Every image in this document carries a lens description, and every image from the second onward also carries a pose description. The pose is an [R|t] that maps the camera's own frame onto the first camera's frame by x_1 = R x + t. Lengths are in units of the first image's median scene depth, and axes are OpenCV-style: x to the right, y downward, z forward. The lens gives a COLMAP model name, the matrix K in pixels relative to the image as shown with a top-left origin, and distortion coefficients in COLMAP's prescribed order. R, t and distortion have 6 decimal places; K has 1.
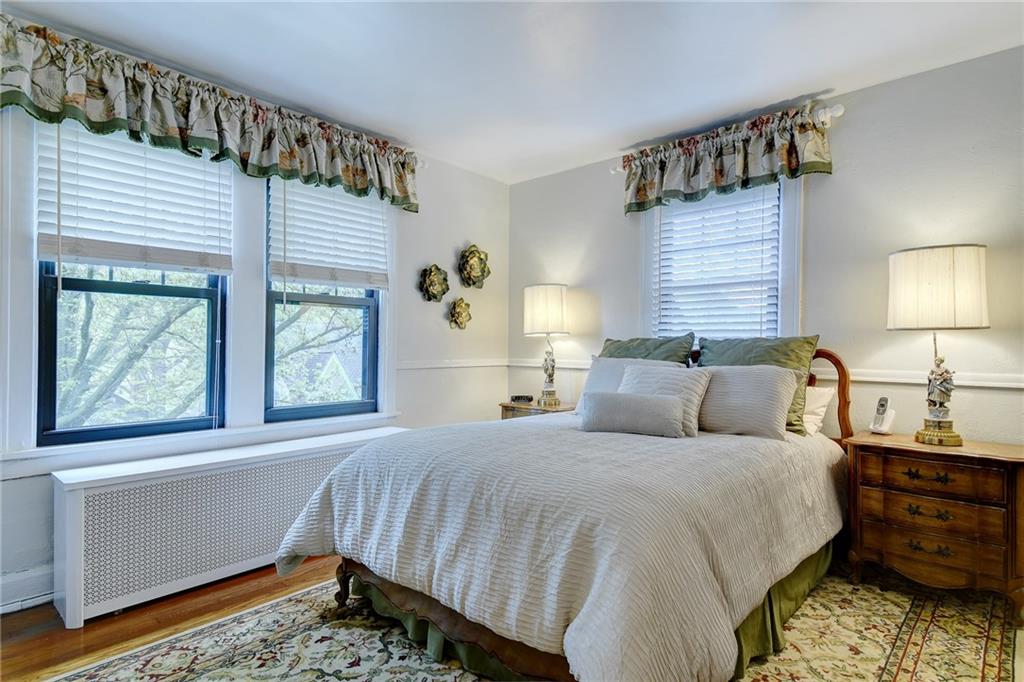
lens RADIAL K [[583.9, 0, 512.0], [0, 583.9, 341.0], [0, 0, 1]] dist [0.015319, -0.001989]
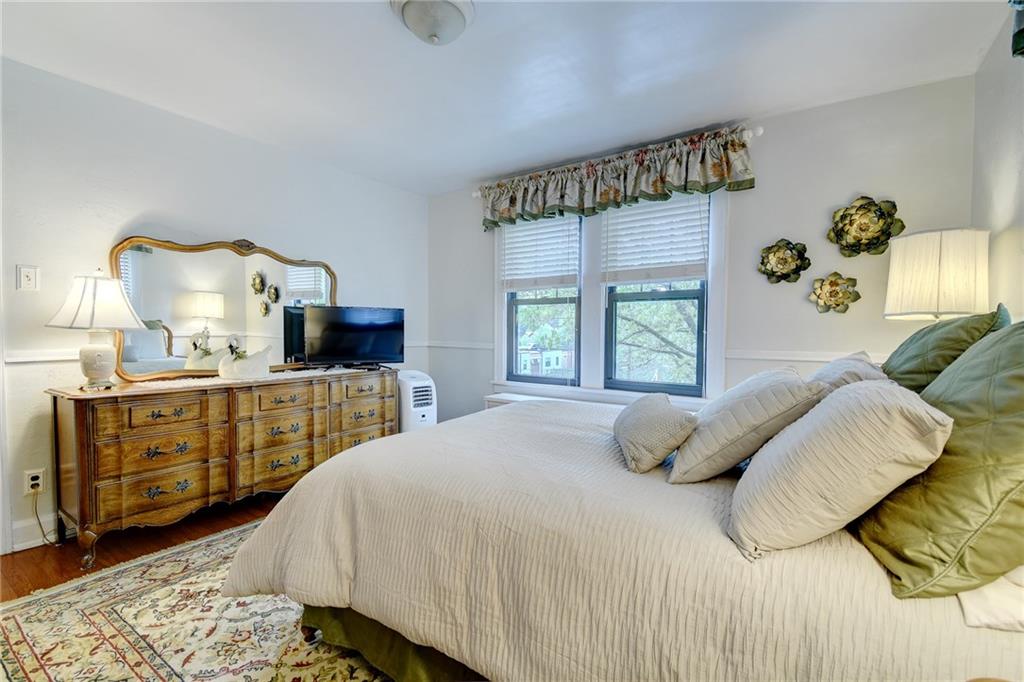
lens RADIAL K [[454.8, 0, 513.6], [0, 454.8, 345.5], [0, 0, 1]] dist [0.035697, -0.015581]
pose [[0.085139, 0.023442, -0.996093, 0.606538], [0.000494, 0.999722, 0.023569, 0.010160], [0.996369, -0.002499, 0.085104, 0.651860]]
